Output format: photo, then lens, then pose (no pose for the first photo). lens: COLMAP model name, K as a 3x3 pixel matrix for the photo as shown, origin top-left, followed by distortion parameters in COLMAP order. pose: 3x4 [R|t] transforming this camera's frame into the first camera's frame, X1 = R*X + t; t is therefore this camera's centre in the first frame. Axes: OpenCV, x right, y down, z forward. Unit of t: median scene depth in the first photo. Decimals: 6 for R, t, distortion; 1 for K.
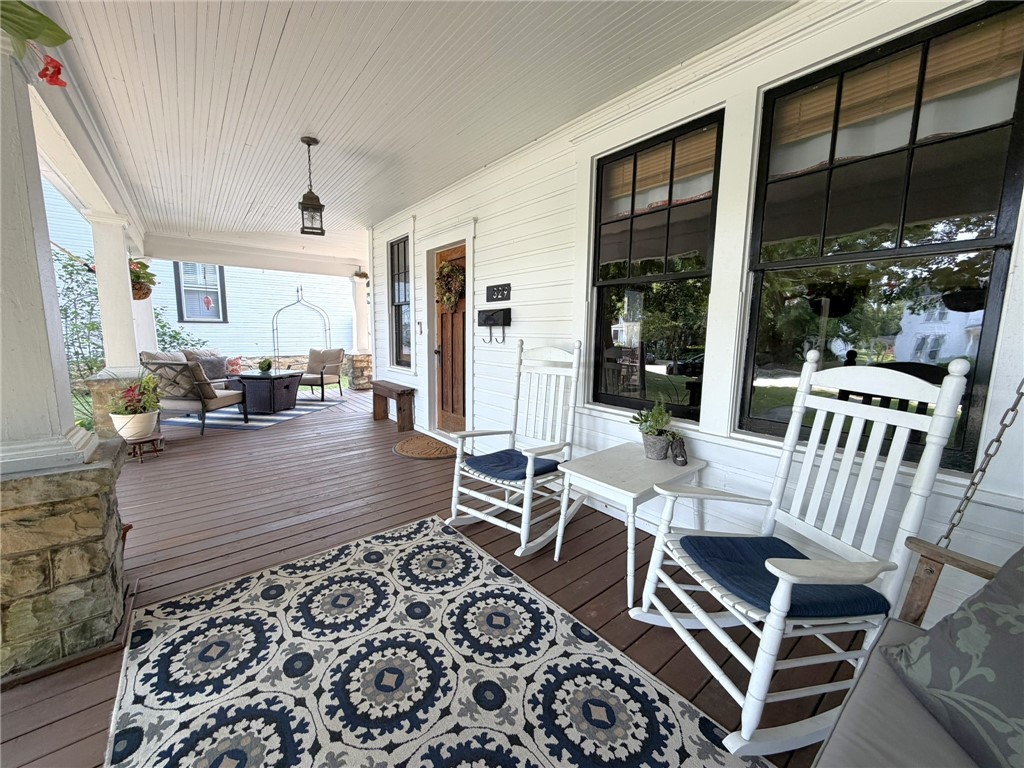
lens RADIAL K [[405.7, 0, 512.0], [0, 405.7, 384.0], [0, 0, 1]] dist [-0.000891, 0.000028]
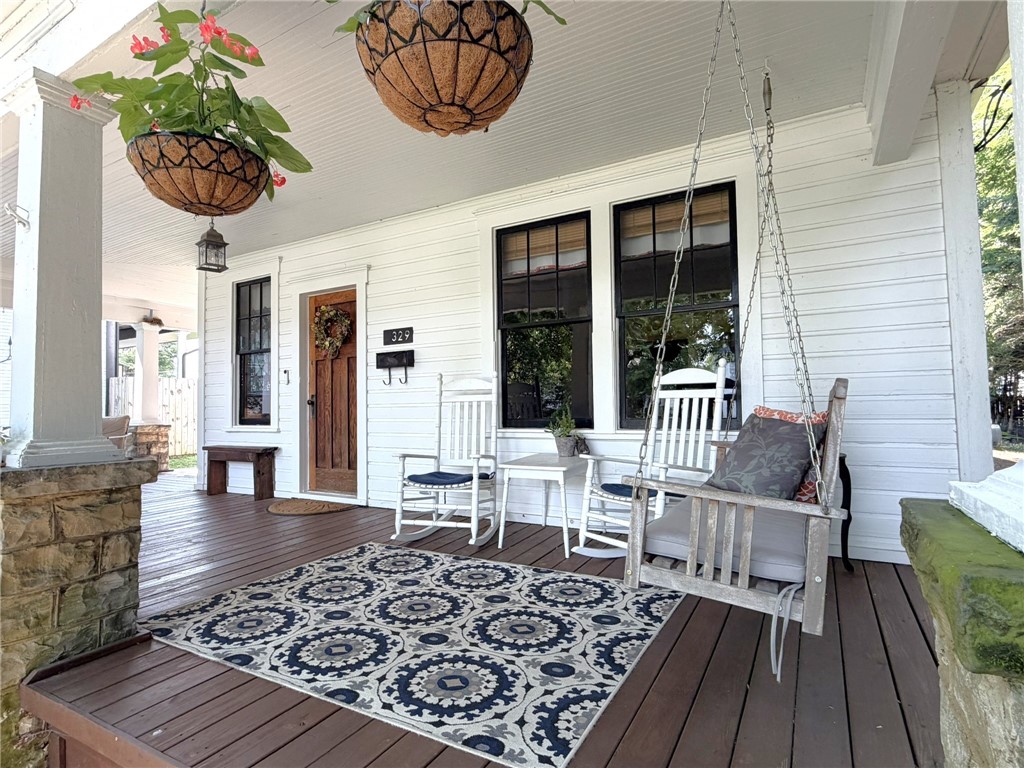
lens RADIAL K [[531.4, 0, 512.0], [0, 531.4, 384.0], [0, 0, 1]] dist [0.001865, 0.000268]
pose [[0.929484, -0.012367, 0.368654, -0.381948], [0.075343, 0.984732, -0.156927, 0.187021], [-0.361085, 0.173636, 0.916225, -0.466300]]
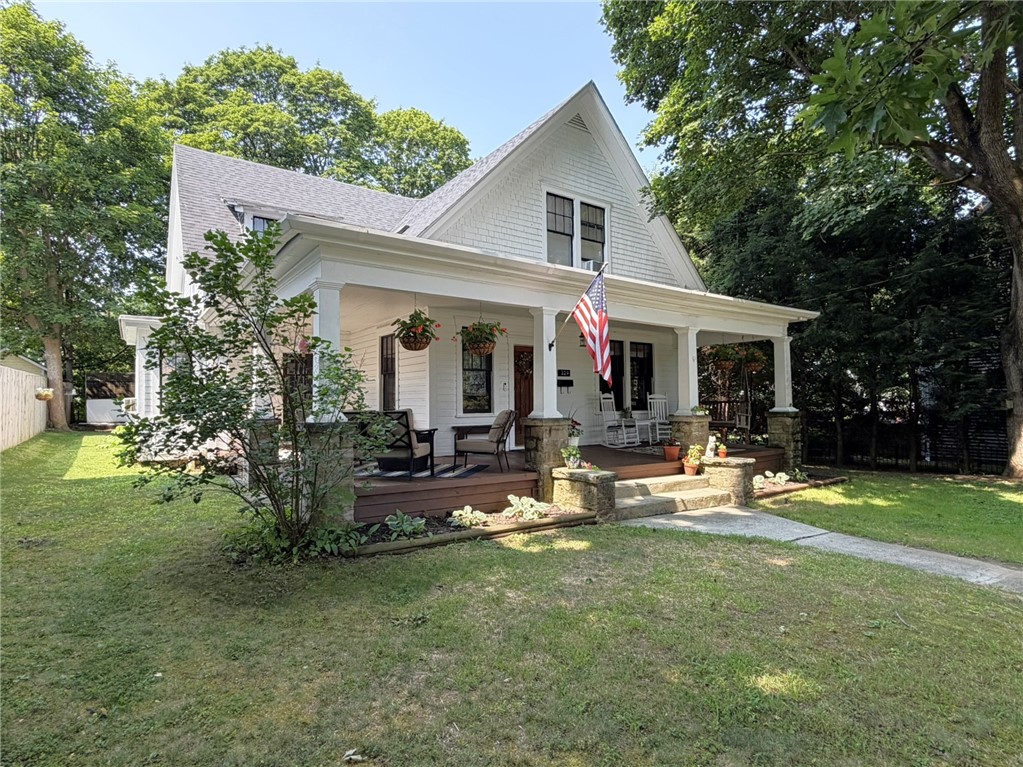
lens RADIAL K [[530.9, 0, 511.5], [0, 530.9, 383.5], [0, 0, 1]] dist [0.001865, 0.000268]
pose [[0.060431, 0.019460, 0.997983, -4.618683], [0.135729, 0.990363, -0.027530, -0.169495], [-0.988901, 0.137119, 0.057208, 1.635357]]
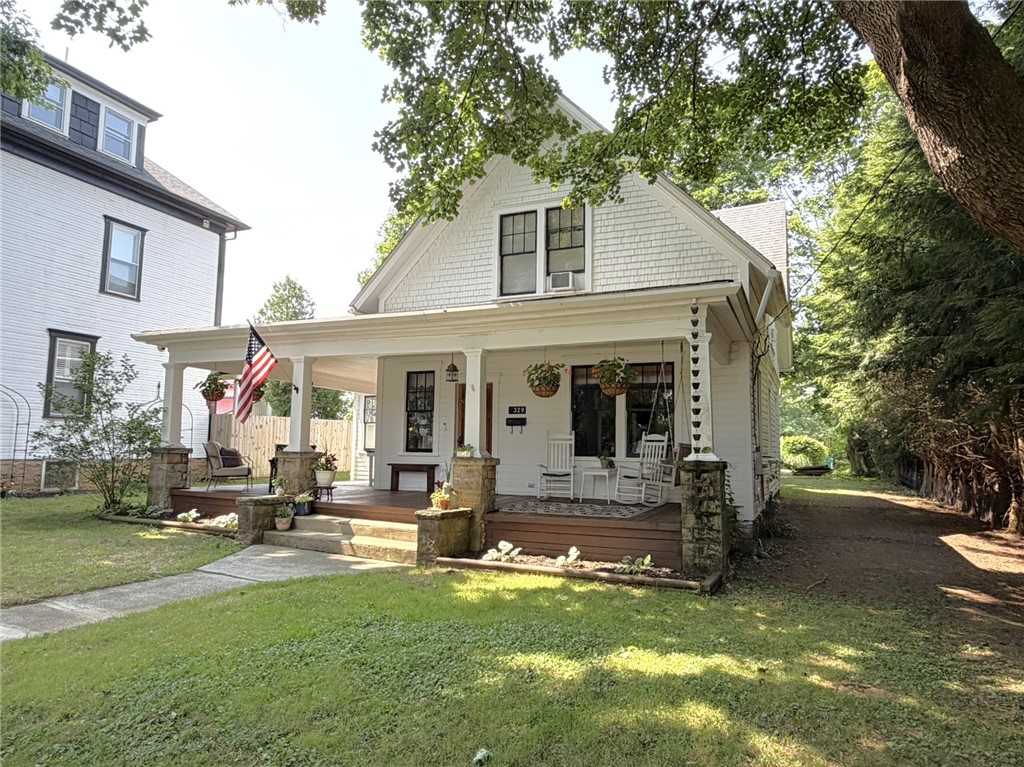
lens RADIAL K [[640.2, 0, 512.0], [0, 640.2, 383.5], [0, 0, 1]] dist [-0.002478, -0.000252]
pose [[0.887990, 0.050879, 0.457040, -2.288592], [0.053144, 0.975848, -0.211889, 0.496553], [-0.456782, 0.212444, 0.863839, -2.728865]]
